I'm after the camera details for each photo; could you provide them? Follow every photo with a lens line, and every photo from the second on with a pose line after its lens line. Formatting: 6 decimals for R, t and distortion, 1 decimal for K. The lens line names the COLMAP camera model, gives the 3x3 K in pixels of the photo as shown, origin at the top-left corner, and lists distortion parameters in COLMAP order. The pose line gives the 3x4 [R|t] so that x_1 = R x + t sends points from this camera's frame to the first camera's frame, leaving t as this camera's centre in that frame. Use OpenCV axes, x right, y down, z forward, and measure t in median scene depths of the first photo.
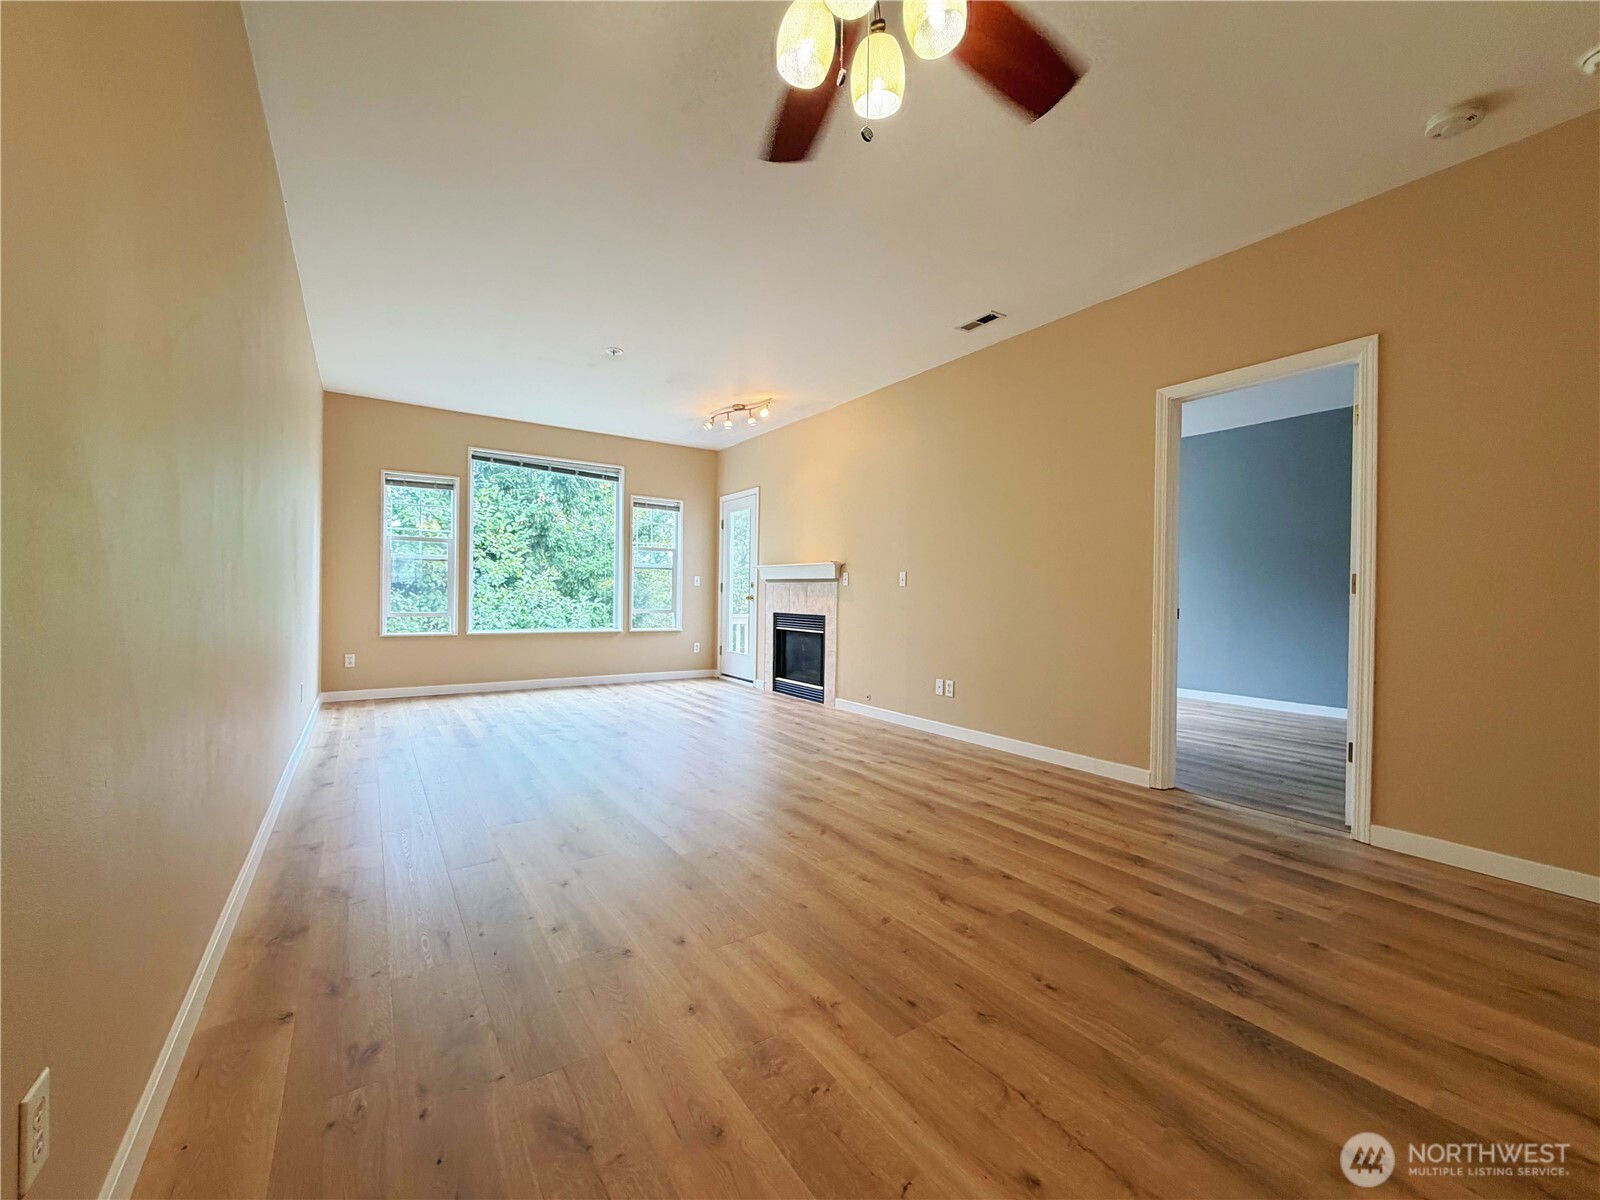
lens RADIAL K [[637.8, 0, 795.5], [0, 637.8, 599.2], [0, 0, 1]] dist [-0.000792, -0.000021]
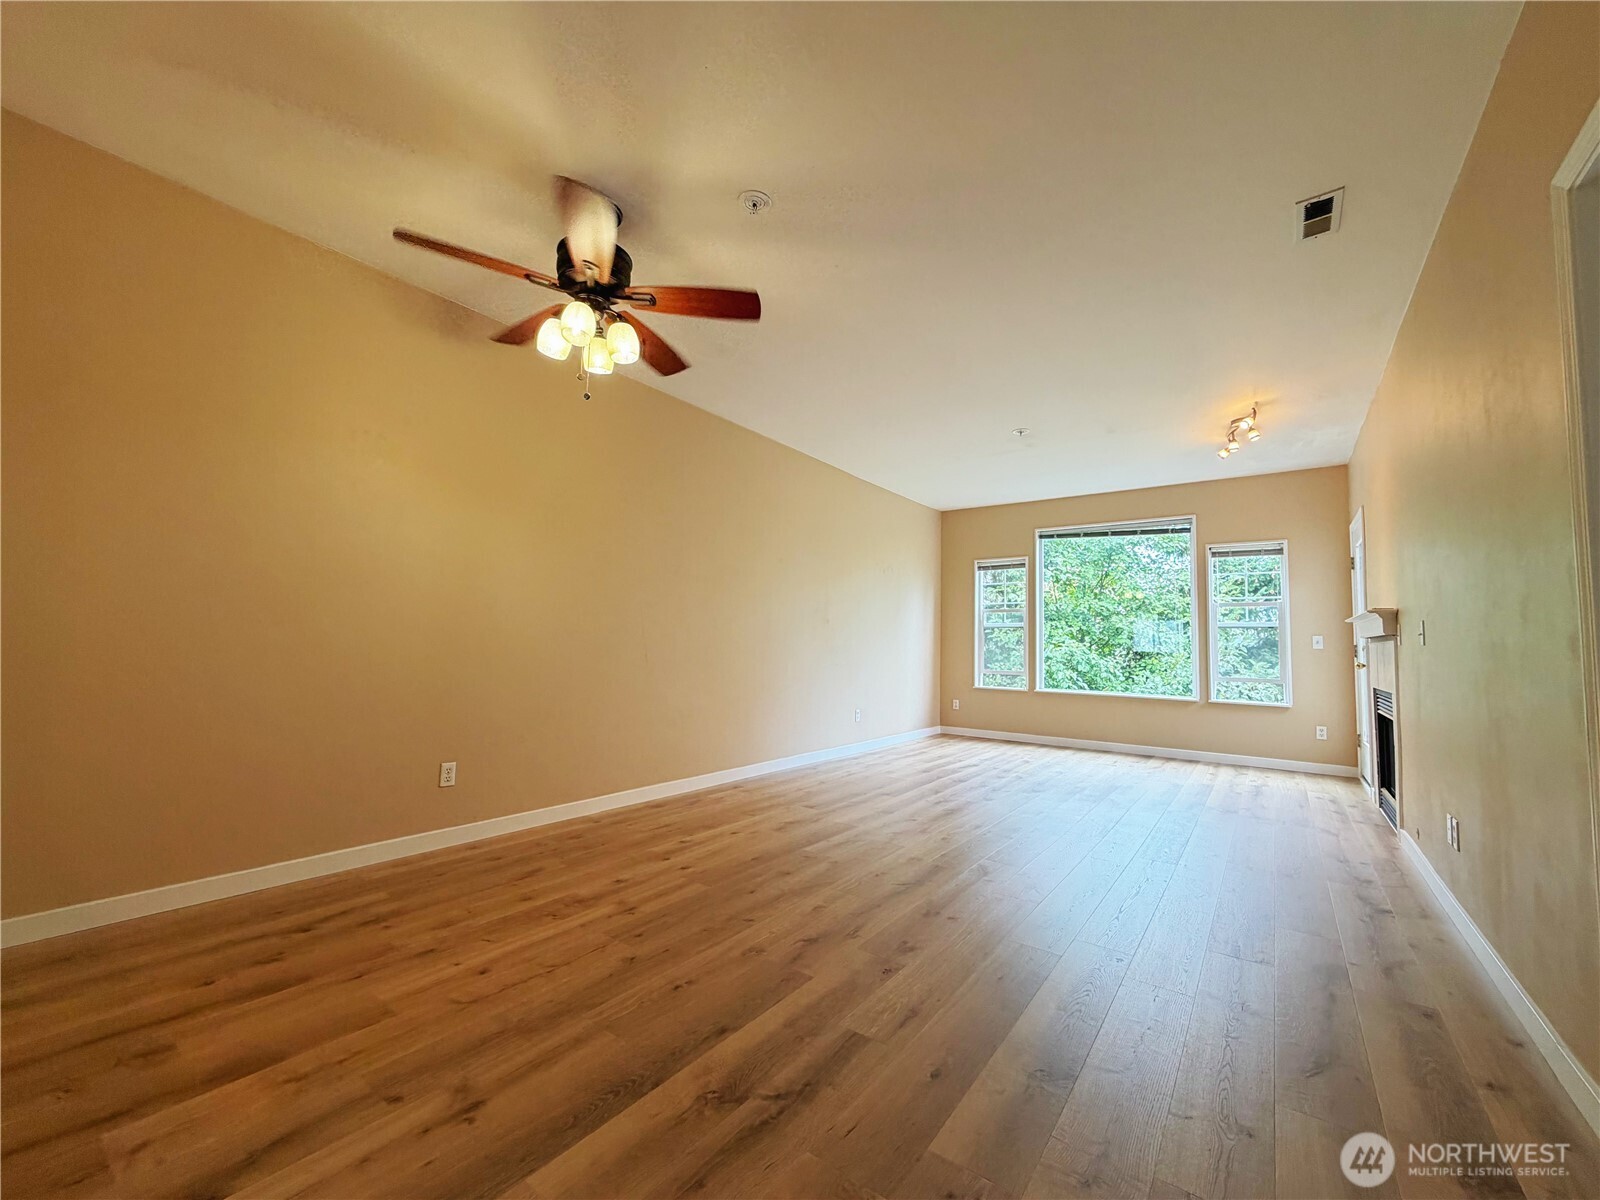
lens RADIAL K [[637.8, 0, 795.5], [0, 637.8, 599.2], [0, 0, 1]] dist [-0.000792, -0.000021]
pose [[0.328977, -0.075571, -0.941309, 0.773273], [-0.024637, 0.995767, -0.088554, 0.004965], [0.944017, 0.052323, 0.325722, 0.381559]]
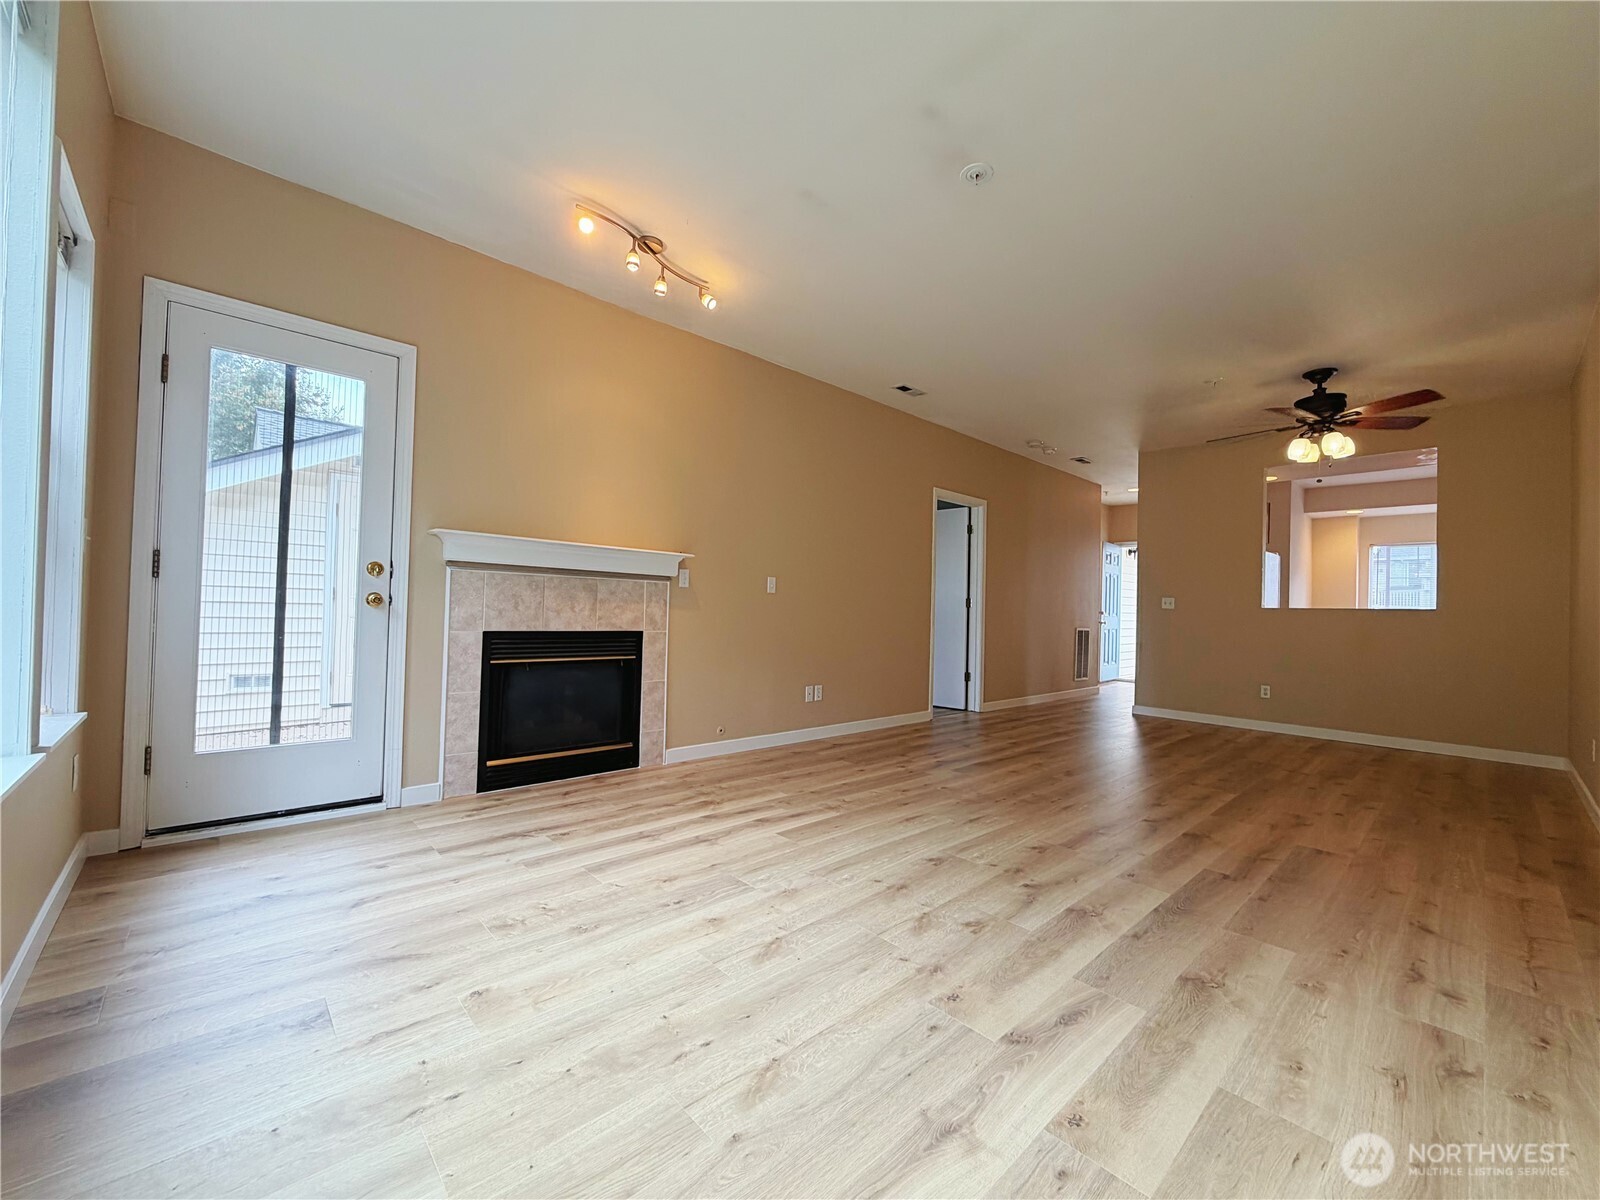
lens RADIAL K [[637.8, 0, 795.5], [0, 637.8, 599.2], [0, 0, 1]] dist [-0.000792, -0.000021]
pose [[-0.150261, -0.004419, 0.988636, -1.036162], [-0.025312, 0.999679, 0.000622, -0.019168], [-0.988322, -0.024931, -0.150325, 1.568162]]
